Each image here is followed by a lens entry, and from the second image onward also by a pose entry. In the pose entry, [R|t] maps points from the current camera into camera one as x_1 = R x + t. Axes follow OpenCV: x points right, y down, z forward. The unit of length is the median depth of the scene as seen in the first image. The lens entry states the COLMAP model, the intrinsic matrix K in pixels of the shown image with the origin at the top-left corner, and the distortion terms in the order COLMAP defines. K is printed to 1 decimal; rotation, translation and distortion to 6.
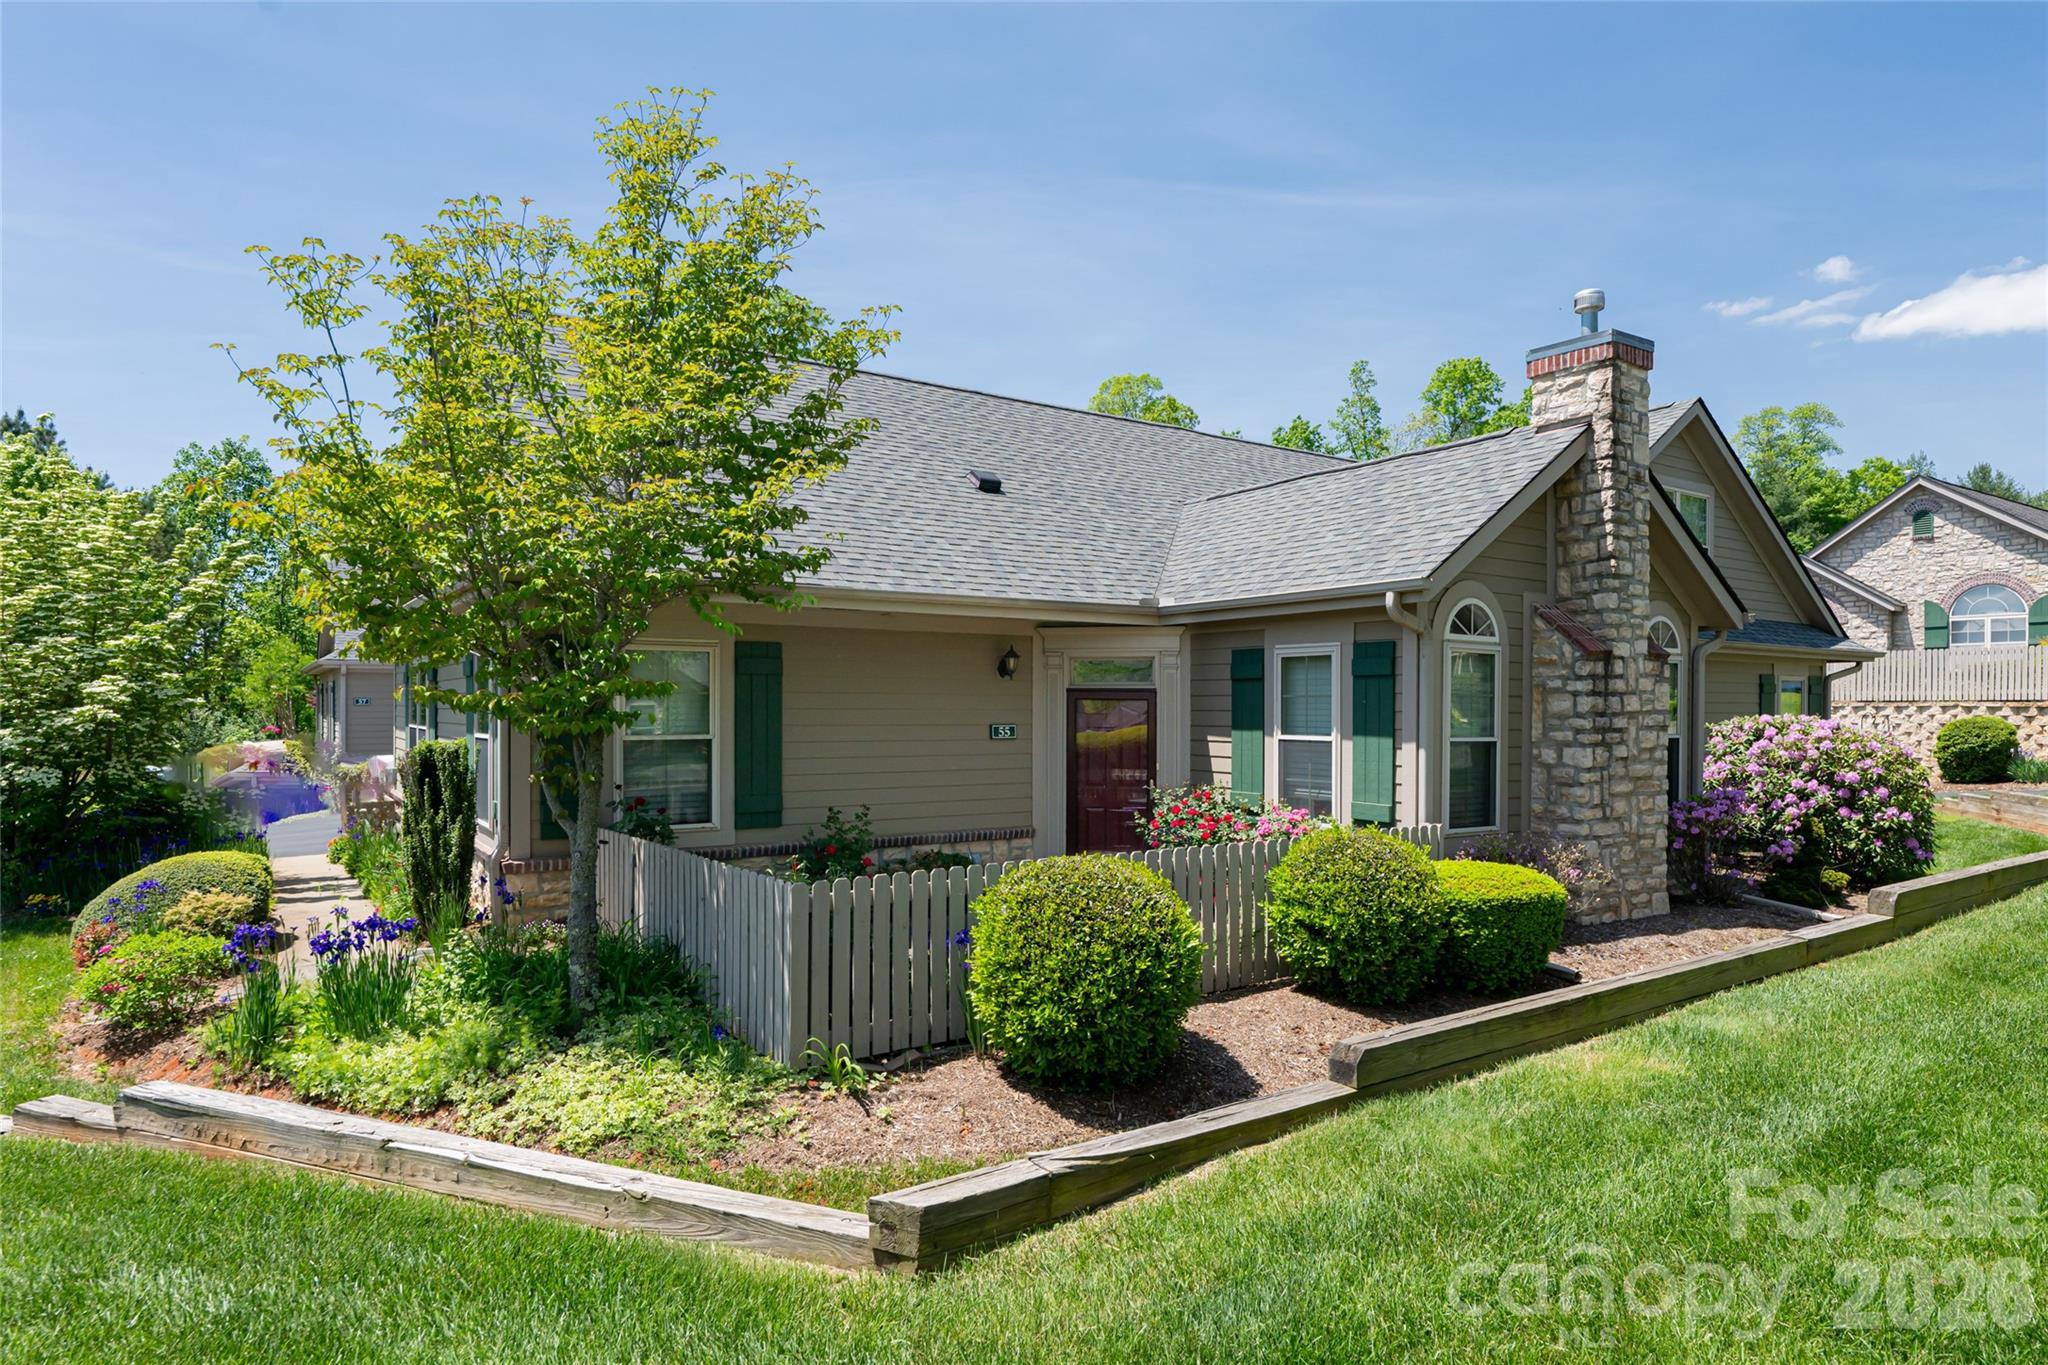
lens RADIAL K [[1158.8, 0, 1044.7], [0, 1158.8, 717.9], [0, 0, 1]] dist [0.001585, 0.000155]
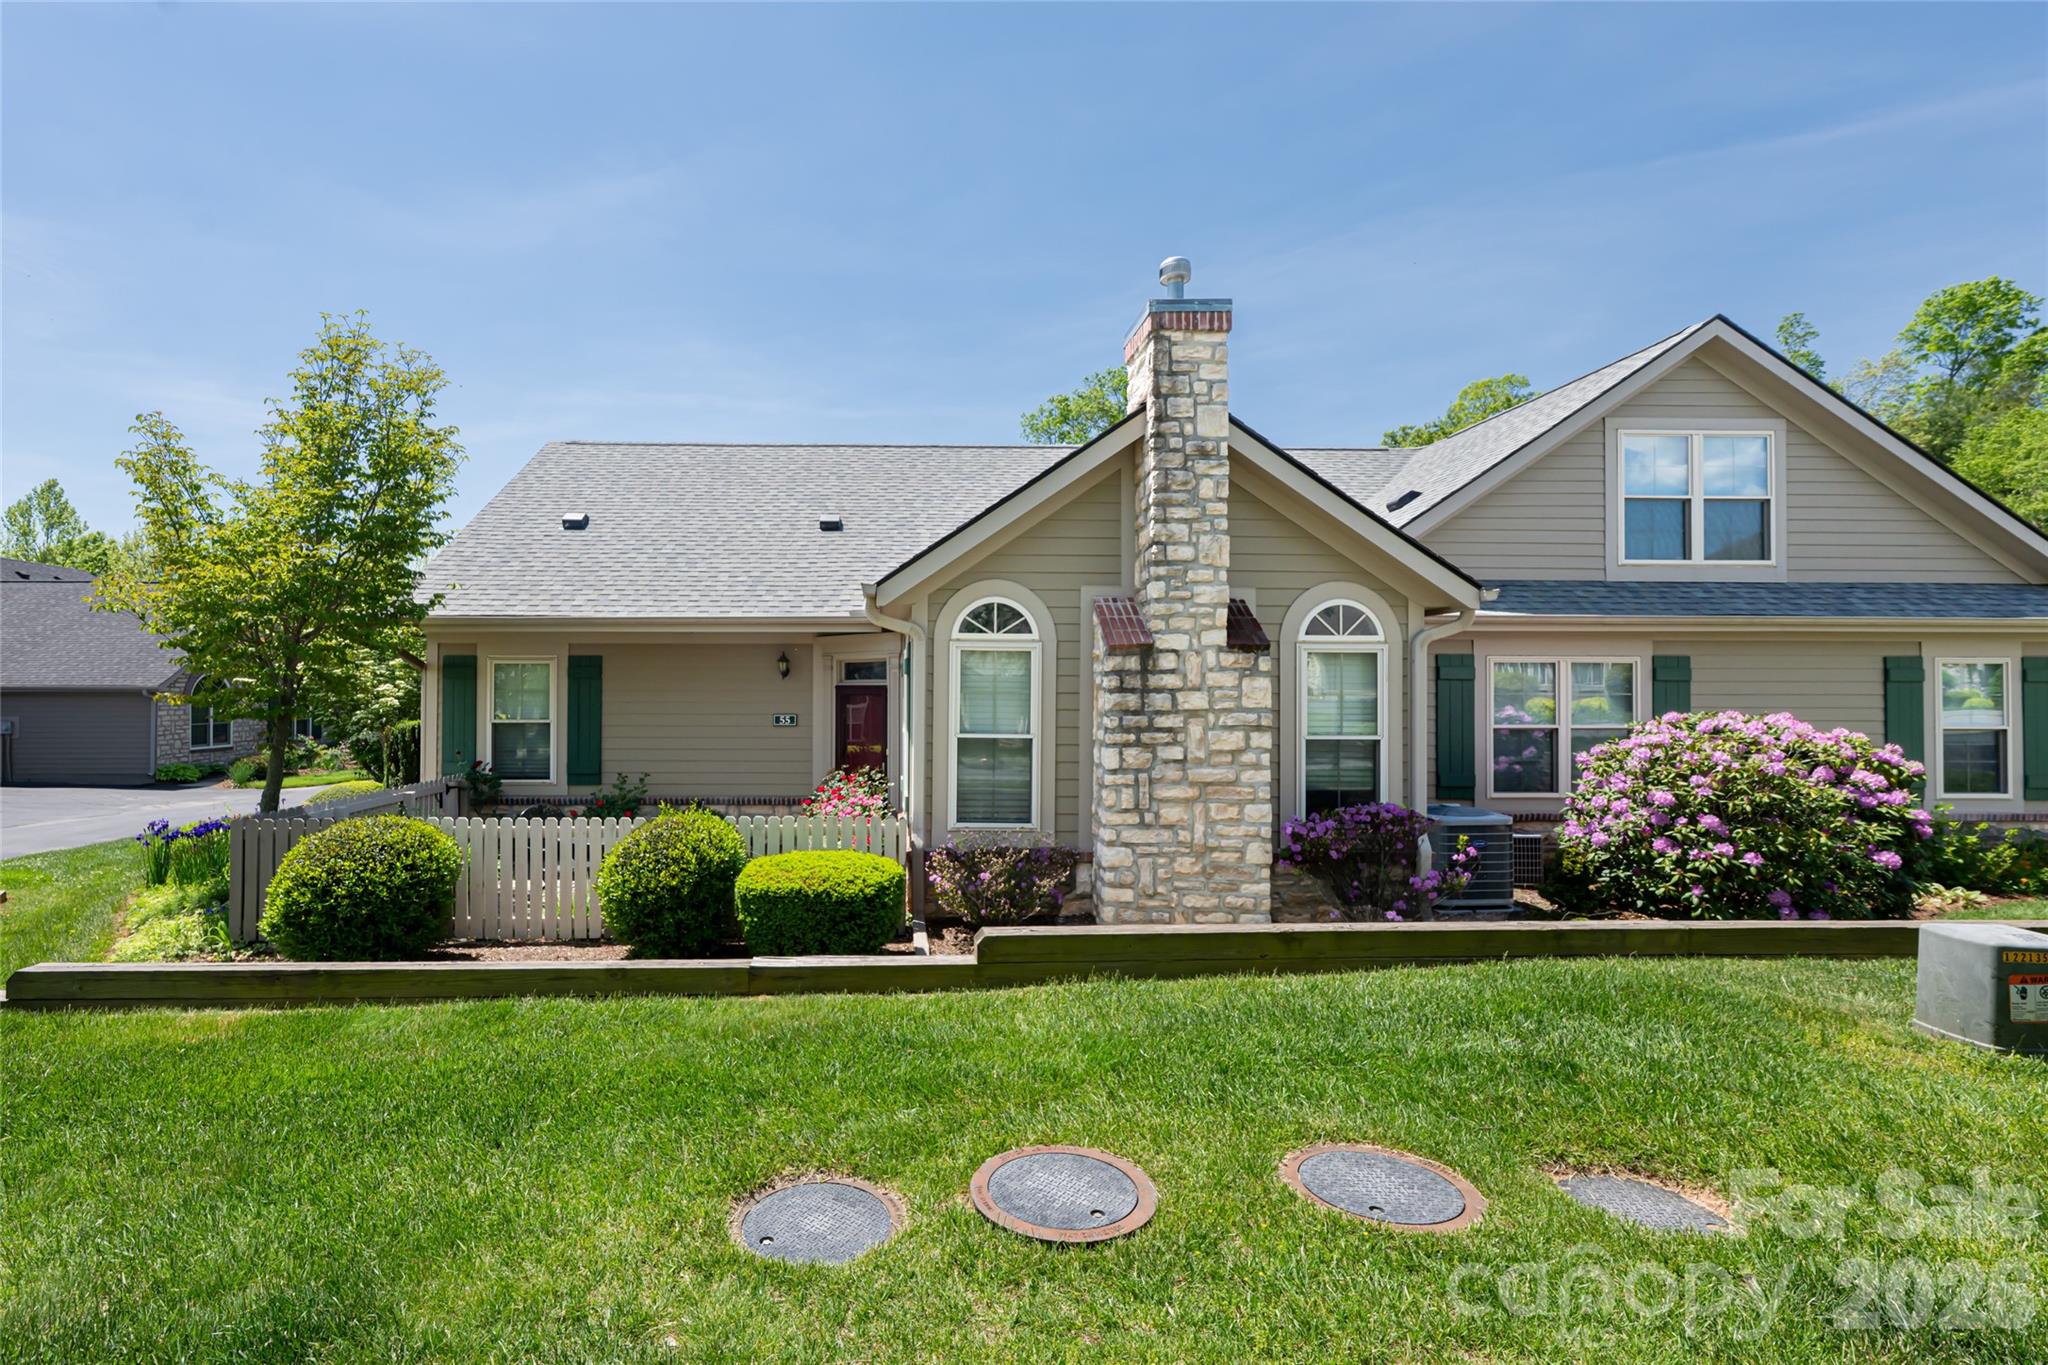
lens RADIAL K [[920.7, 0, 1023.7], [0, 920.7, 688.8], [0, 0, 1]] dist [0.003440, 0.000421]
pose [[0.838851, -0.002553, -0.544355, 0.795101], [-0.004367, 0.999925, -0.011420, -0.013104], [0.544344, 0.011957, 0.838777, 0.324056]]
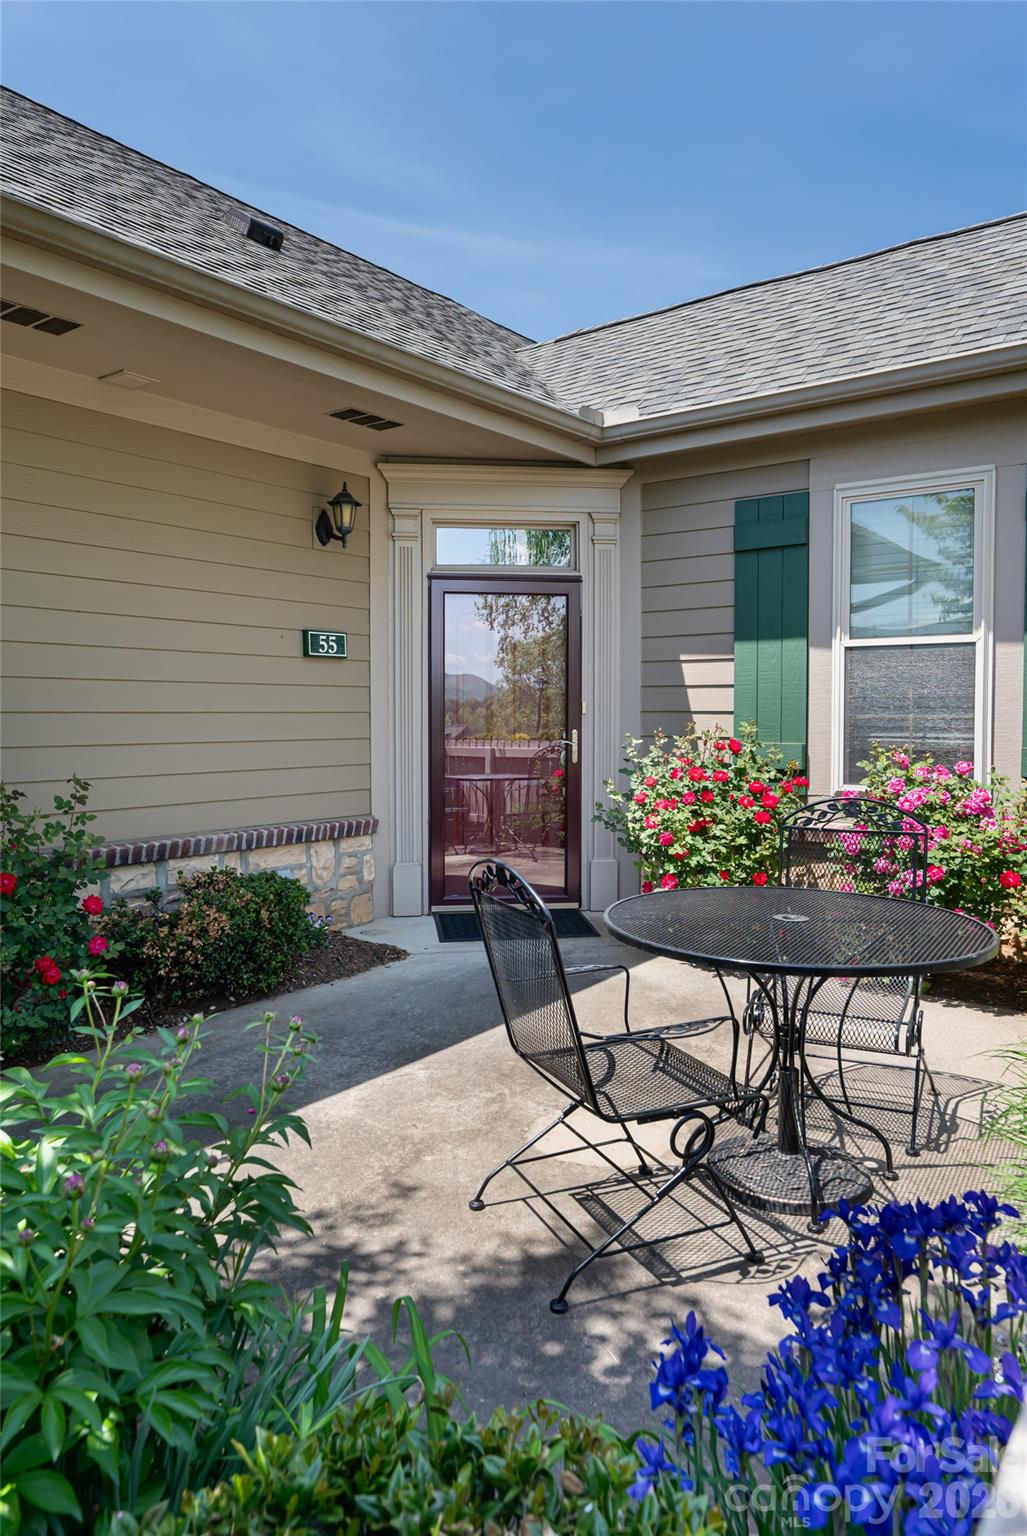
lens RADIAL K [[1040.6, 0, 499.5], [0, 1040.6, 760.9], [0, 0, 1]] dist [-0.001568, -0.000764]
pose [[0.953199, -0.018701, 0.301765, -0.118891], [0.006138, 0.999076, 0.042527, 0.051589], [-0.302282, -0.038685, 0.952433, 0.557353]]
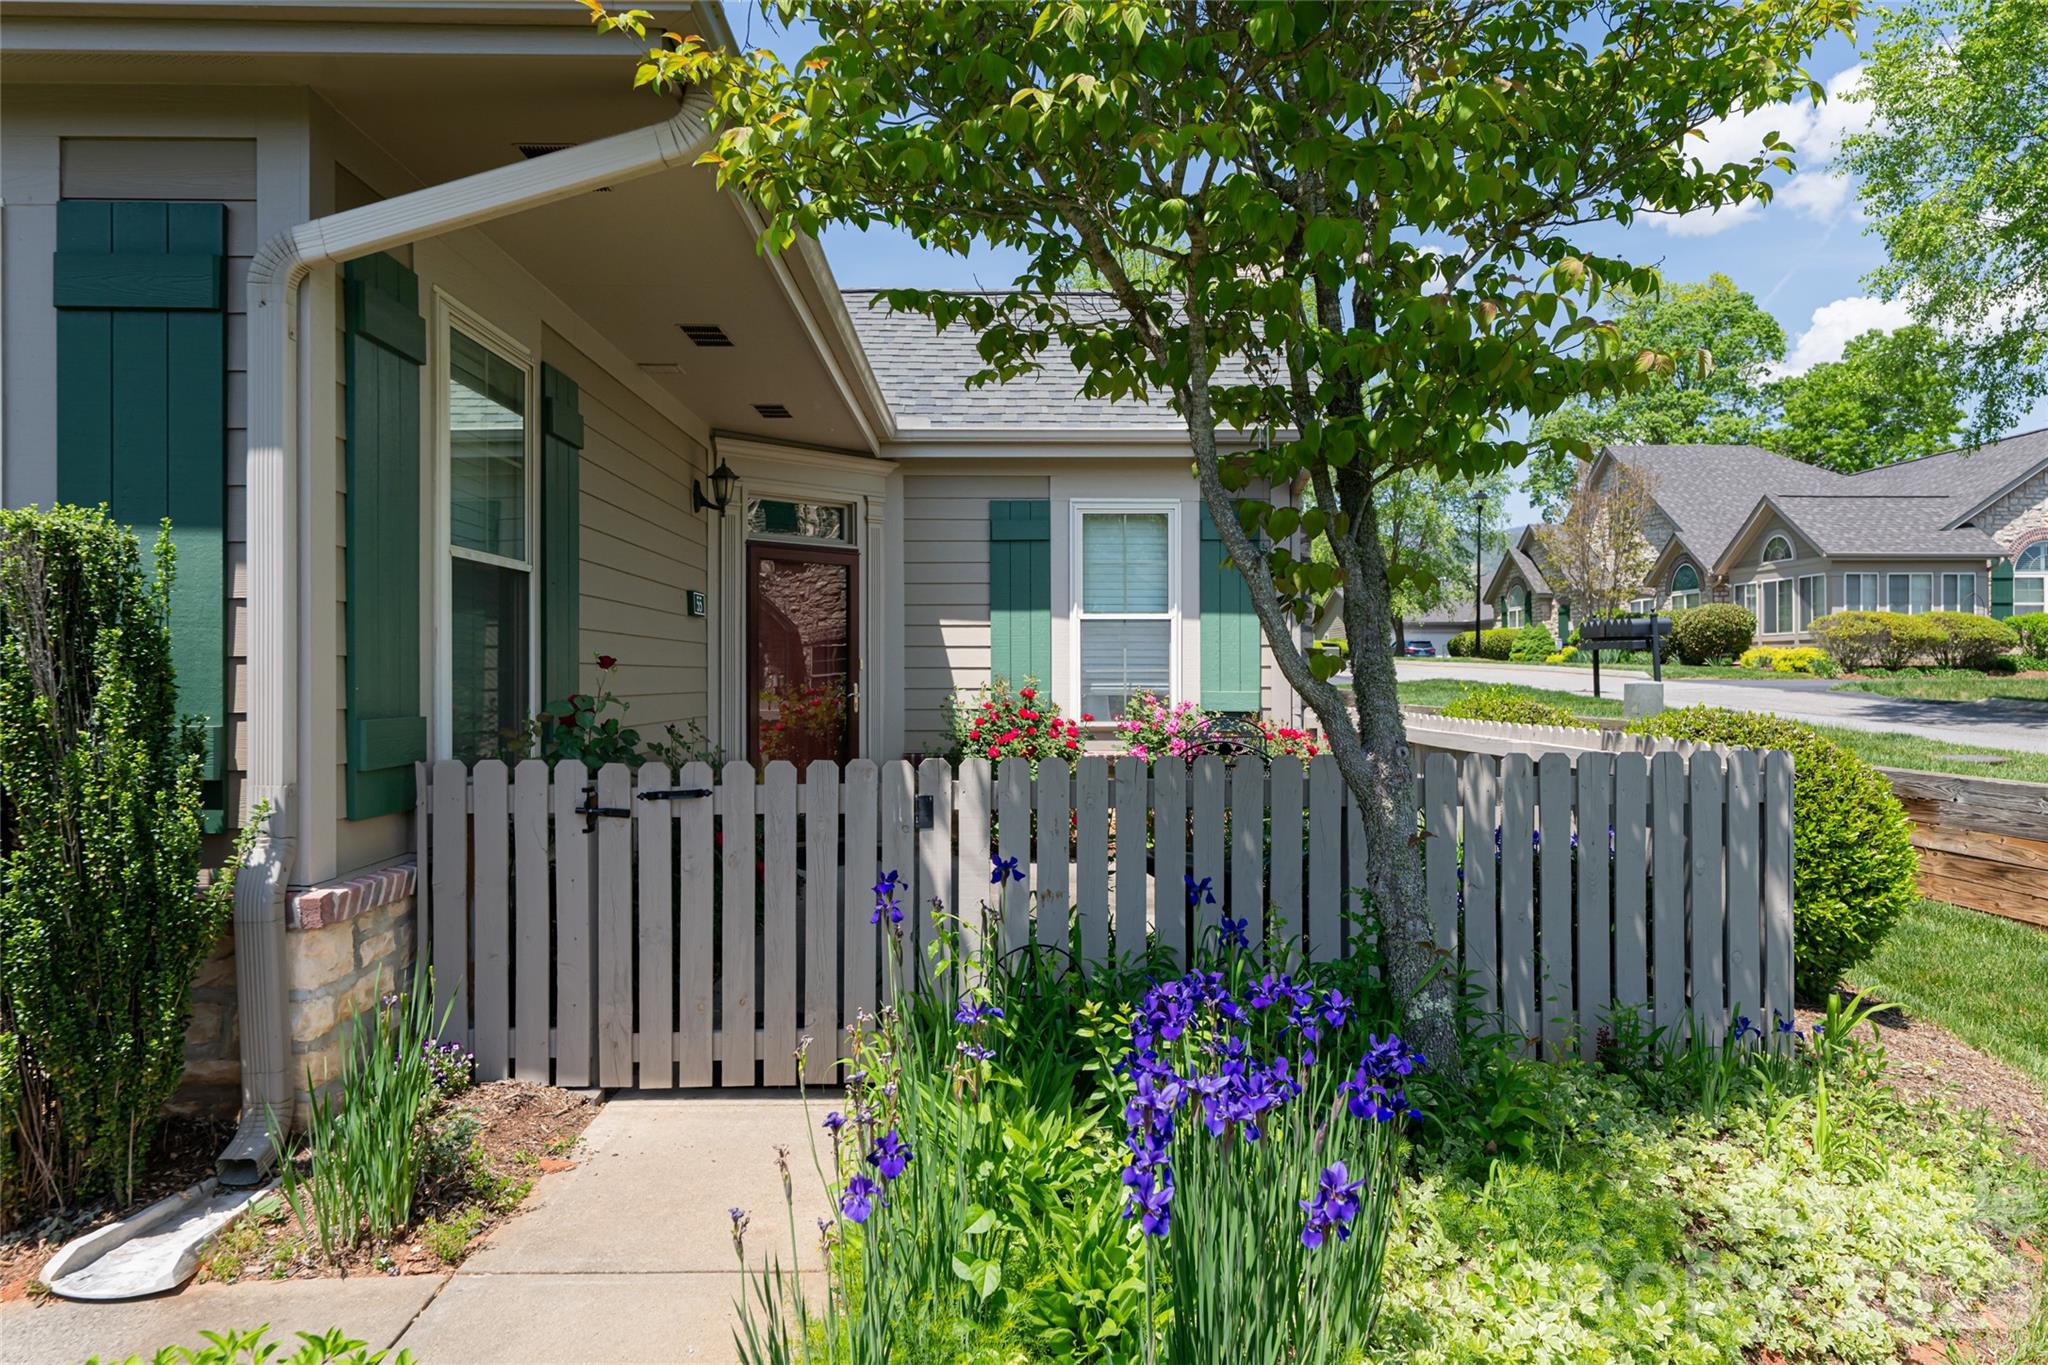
lens RADIAL K [[1351.5, 0, 1017.5], [0, 1351.5, 680.4], [0, 0, 1]] dist [0.002312, 0.003796]
pose [[0.551035, -0.008947, 0.834434, -0.575730], [0.010670, 0.999936, 0.003676, 0.055233], [-0.834414, 0.006878, 0.551095, 0.538347]]
